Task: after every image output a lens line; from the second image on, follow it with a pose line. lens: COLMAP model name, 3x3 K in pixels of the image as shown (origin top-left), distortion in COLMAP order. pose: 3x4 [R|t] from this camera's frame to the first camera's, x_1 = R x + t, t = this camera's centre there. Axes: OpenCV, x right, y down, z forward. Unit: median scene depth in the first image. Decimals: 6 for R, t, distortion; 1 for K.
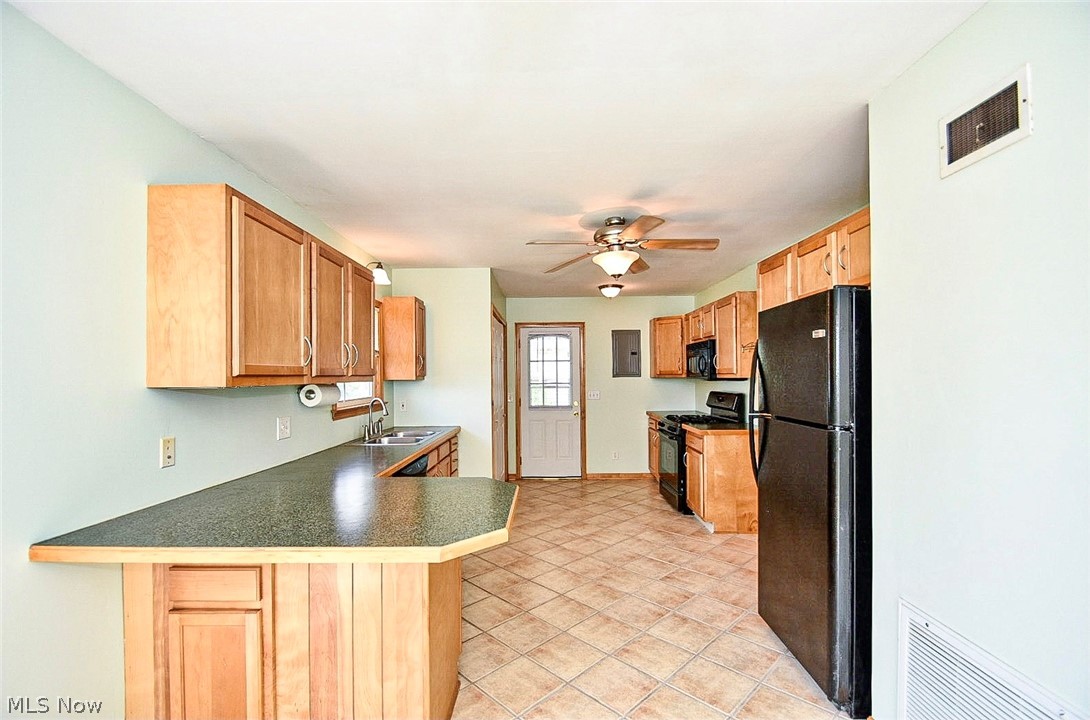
lens RADIAL K [[473.4, 0, 541.4], [0, 473.4, 370.5], [0, 0, 1]] dist [0.002100, -0.007899]
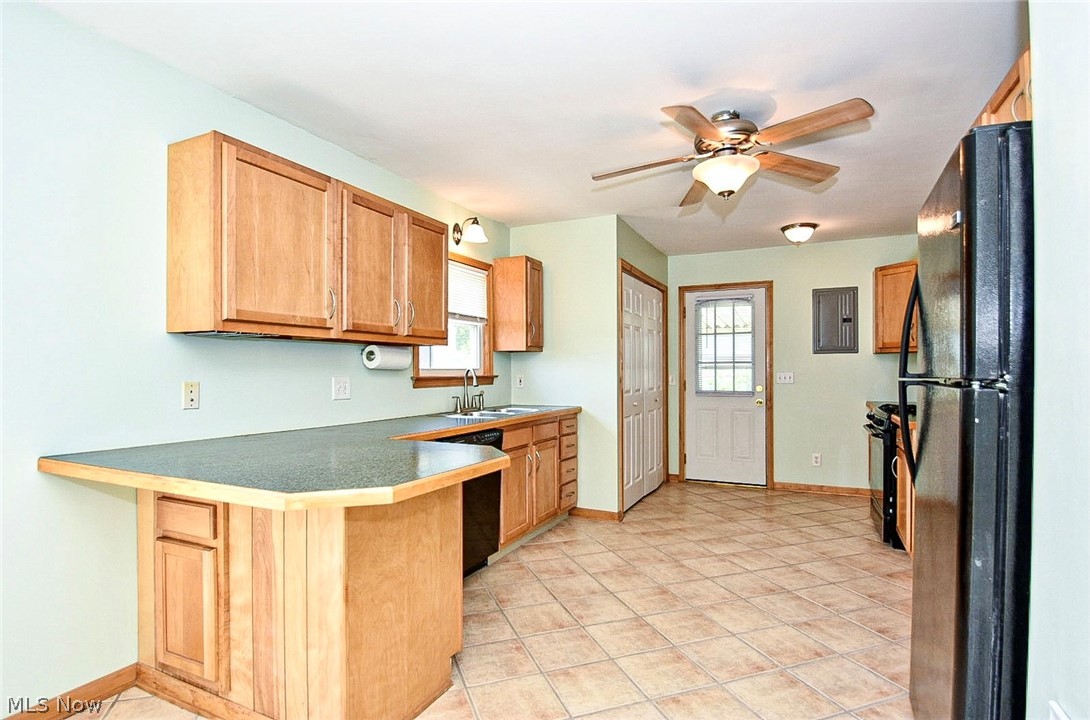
lens RADIAL K [[545.5, 0, 558.2], [0, 545.5, 372.4], [0, 0, 1]] dist [-0.009705, -0.000389]
pose [[0.908252, 0.004976, -0.418393, 0.247282], [0.000264, 0.999922, 0.012467, 0.055650], [0.418423, -0.011434, 0.908181, 0.123355]]
